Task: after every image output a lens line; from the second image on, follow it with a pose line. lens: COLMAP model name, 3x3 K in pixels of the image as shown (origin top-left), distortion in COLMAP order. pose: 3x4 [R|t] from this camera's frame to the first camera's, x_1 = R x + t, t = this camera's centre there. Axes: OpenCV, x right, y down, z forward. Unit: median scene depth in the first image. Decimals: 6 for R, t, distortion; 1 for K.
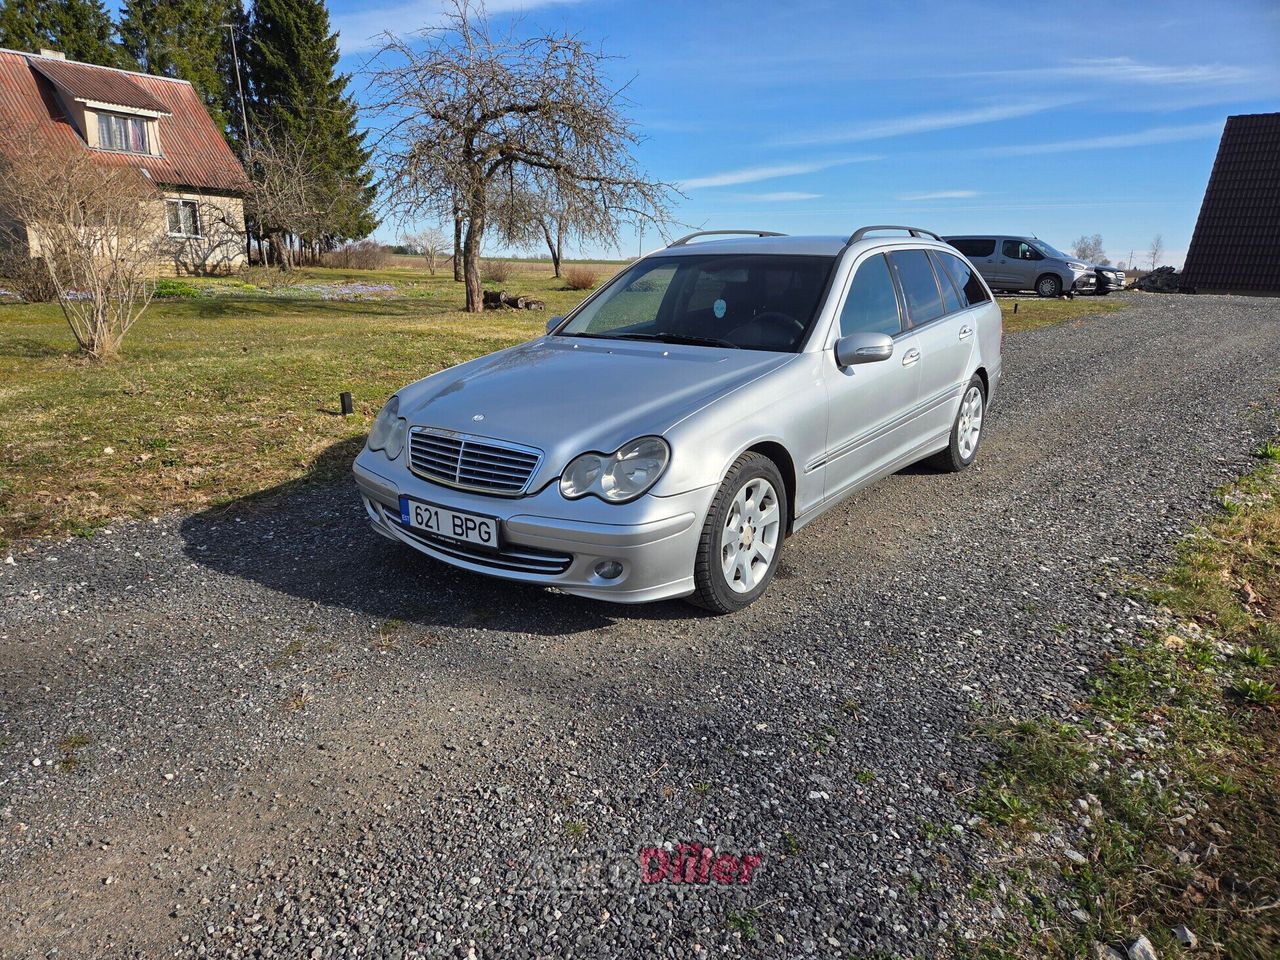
lens RADIAL K [[857.3, 0, 646.2], [0, 857.3, 512.2], [0, 0, 1]] dist [0.062565, -0.057339]
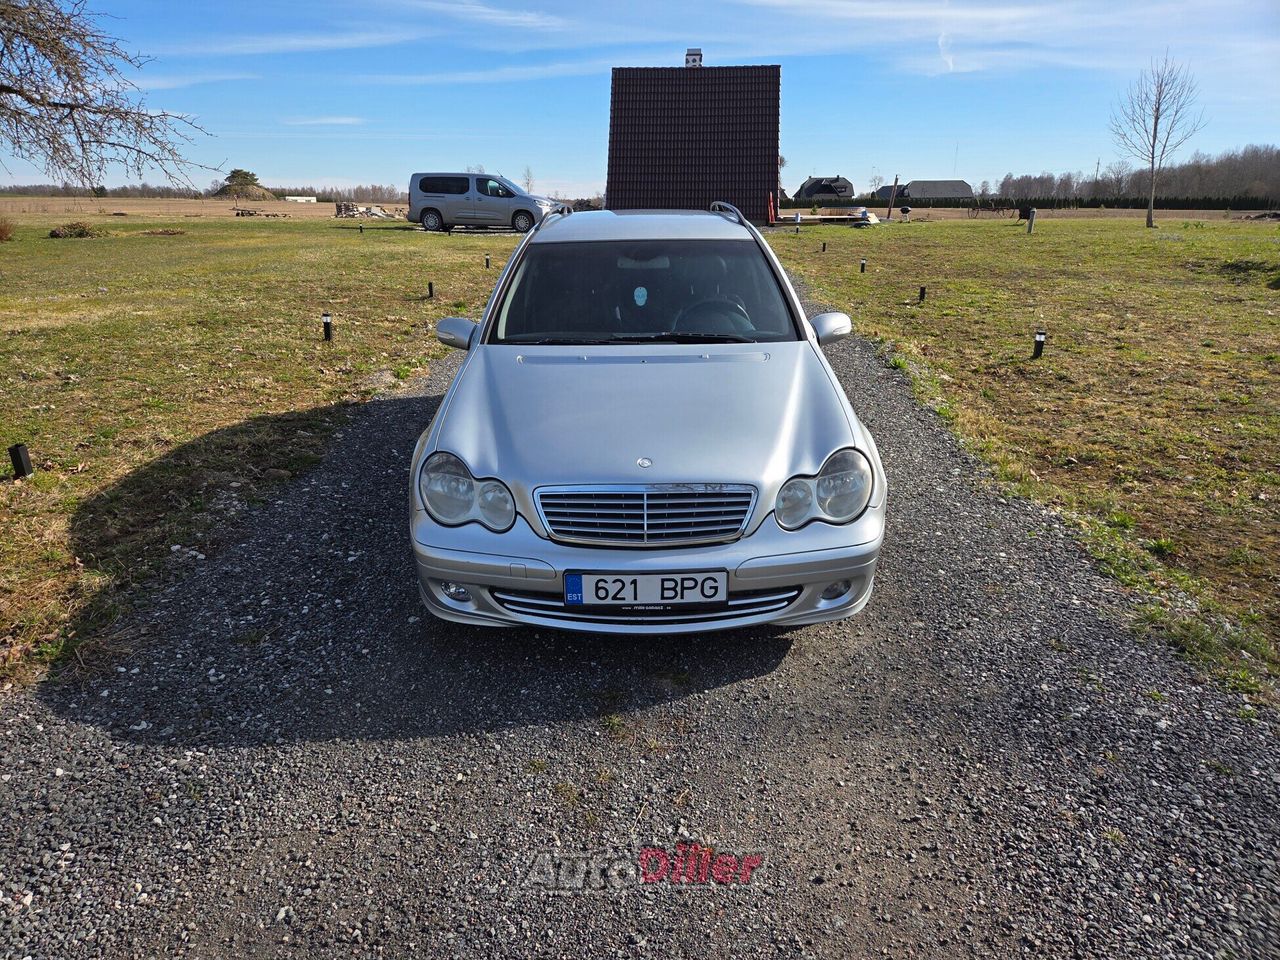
lens RADIAL K [[857.3, 0, 631.5], [0, 857.3, 485.2], [0, 0, 1]] dist [0.062565, -0.057339]
pose [[0.793759, -0.208373, 0.571426, -0.669128], [0.179413, 0.977897, 0.107374, -0.173126], [-0.581169, 0.017292, 0.813599, 0.286472]]
